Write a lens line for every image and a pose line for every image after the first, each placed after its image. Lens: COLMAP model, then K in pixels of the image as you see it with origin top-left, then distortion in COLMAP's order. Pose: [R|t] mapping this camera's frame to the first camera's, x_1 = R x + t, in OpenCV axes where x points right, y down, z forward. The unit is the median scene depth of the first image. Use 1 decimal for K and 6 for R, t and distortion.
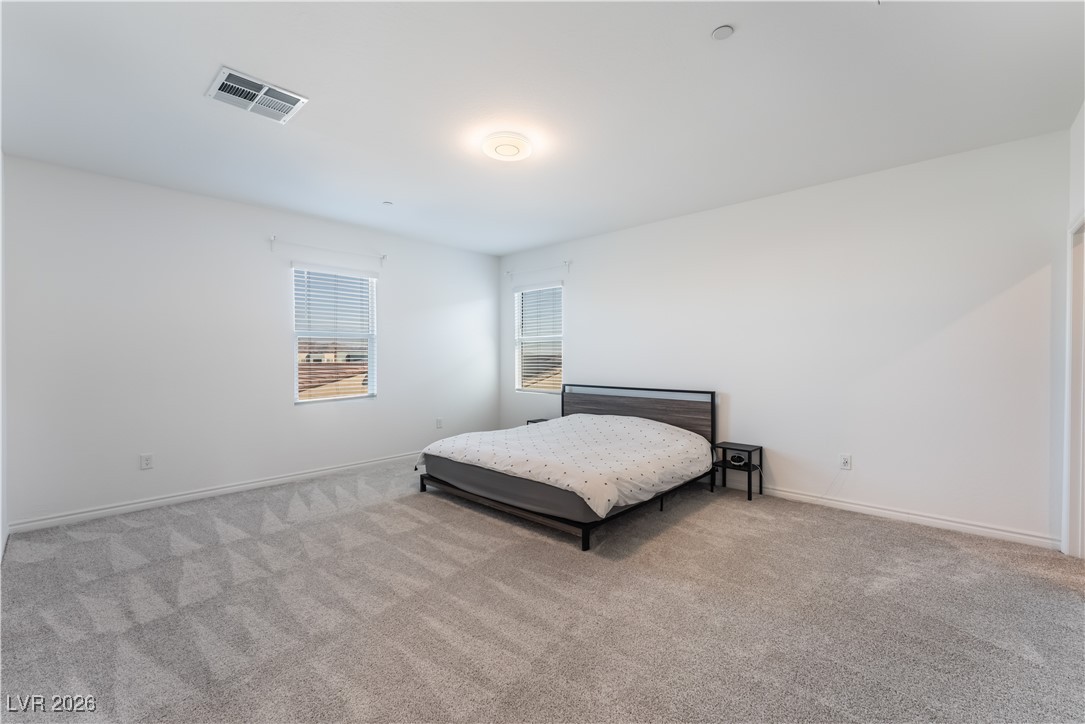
lens RADIAL K [[452.4, 0, 542.5], [0, 452.4, 362.0], [0, 0, 1]] dist [0.001341, 0.000056]
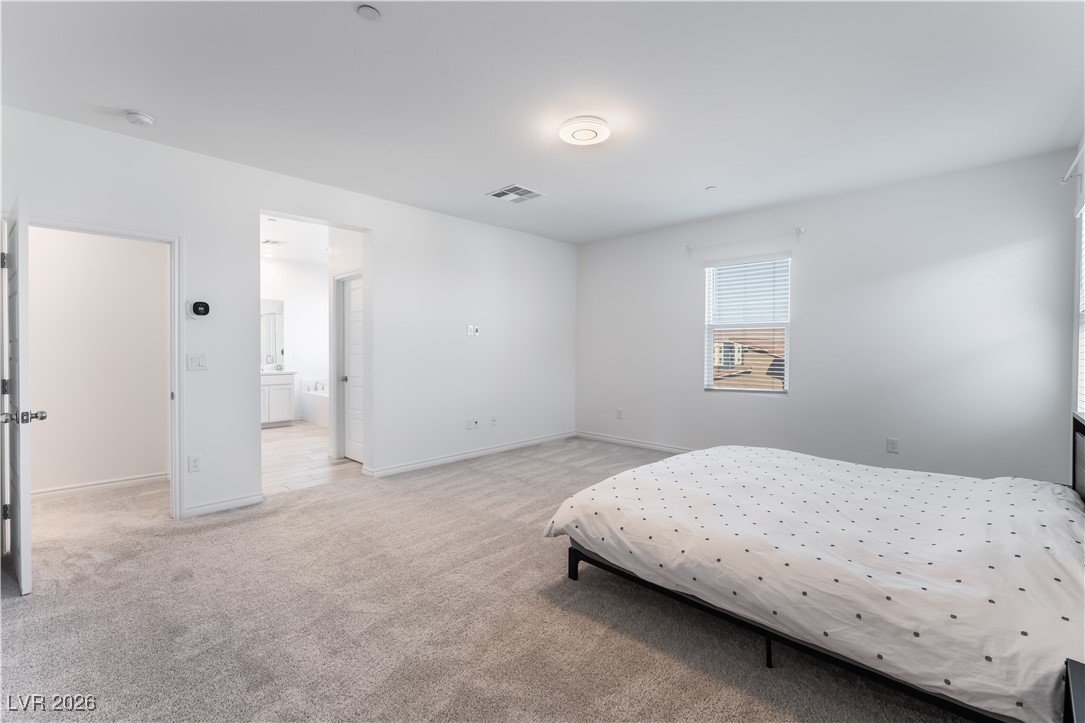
lens RADIAL K [[452.4, 0, 542.5], [0, 452.4, 361.5], [0, 0, 1]] dist [0.001341, 0.000056]
pose [[-0.036223, 0.026236, -0.998999, 0.863563], [-0.002740, 0.999649, 0.026352, -0.010285], [0.999340, 0.003692, -0.036138, 0.913084]]
